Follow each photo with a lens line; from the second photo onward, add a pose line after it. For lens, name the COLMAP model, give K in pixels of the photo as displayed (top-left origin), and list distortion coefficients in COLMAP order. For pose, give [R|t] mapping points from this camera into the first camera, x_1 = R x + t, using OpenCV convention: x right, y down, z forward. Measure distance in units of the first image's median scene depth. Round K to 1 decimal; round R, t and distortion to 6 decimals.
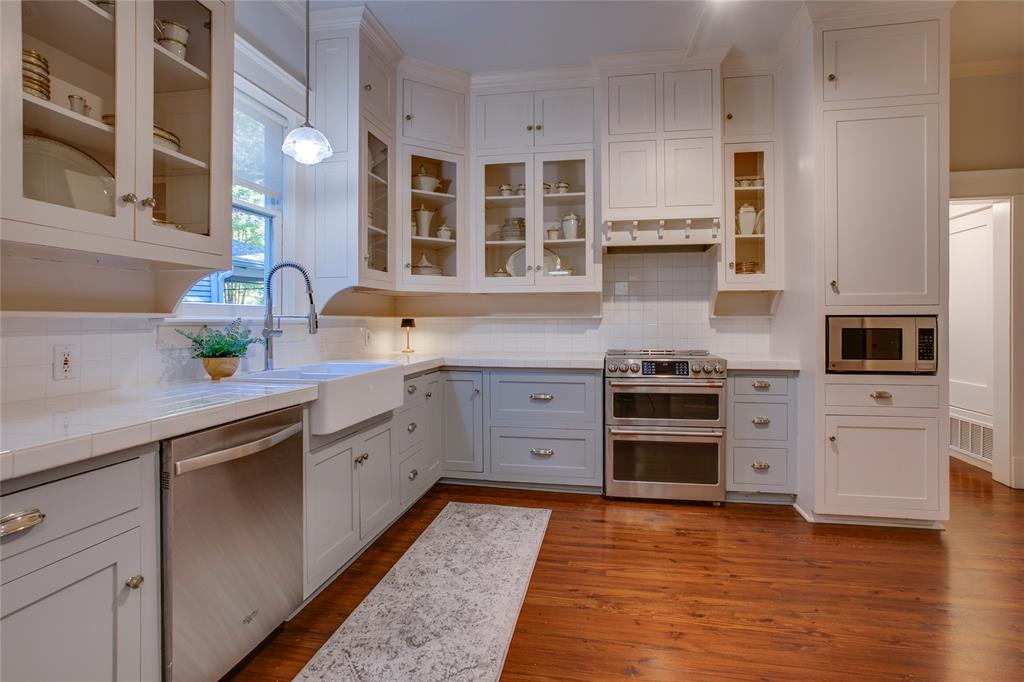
lens RADIAL K [[533.6, 0, 514.4], [0, 533.6, 317.6], [0, 0, 1]] dist [0.000101, 0.000128]
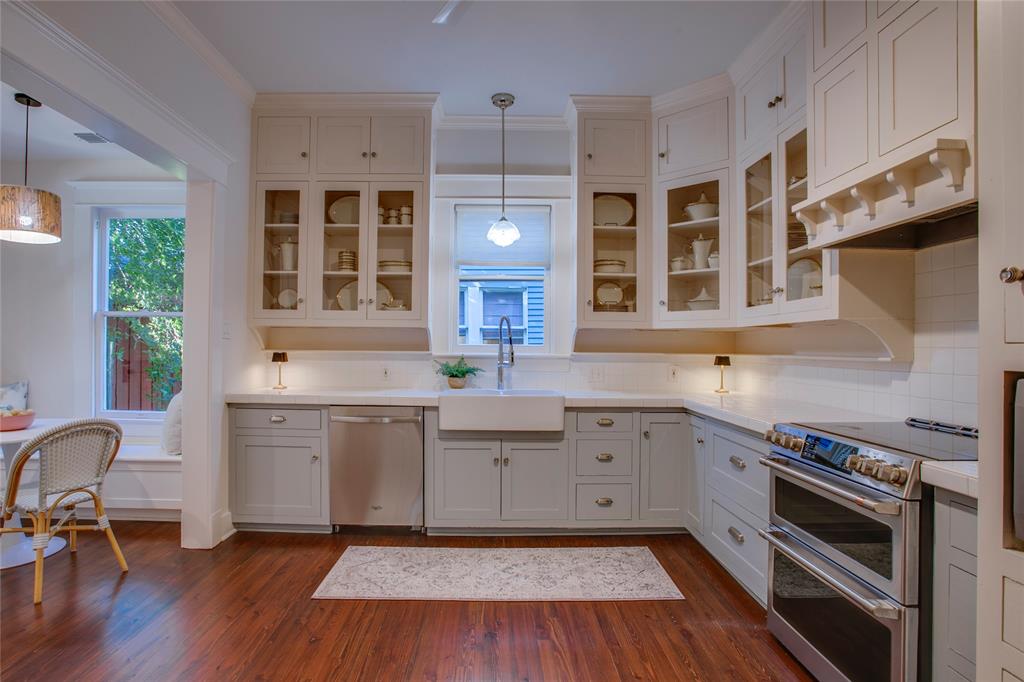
lens RADIAL K [[514.5, 0, 485.2], [0, 514.5, 345.7], [0, 0, 1]] dist [-0.075728, -0.000054]
pose [[0.174218, -0.000219, -0.984707, 0.900276], [-0.004337, 0.999990, -0.000990, -0.020262], [0.984698, 0.004443, 0.174215, 0.679281]]
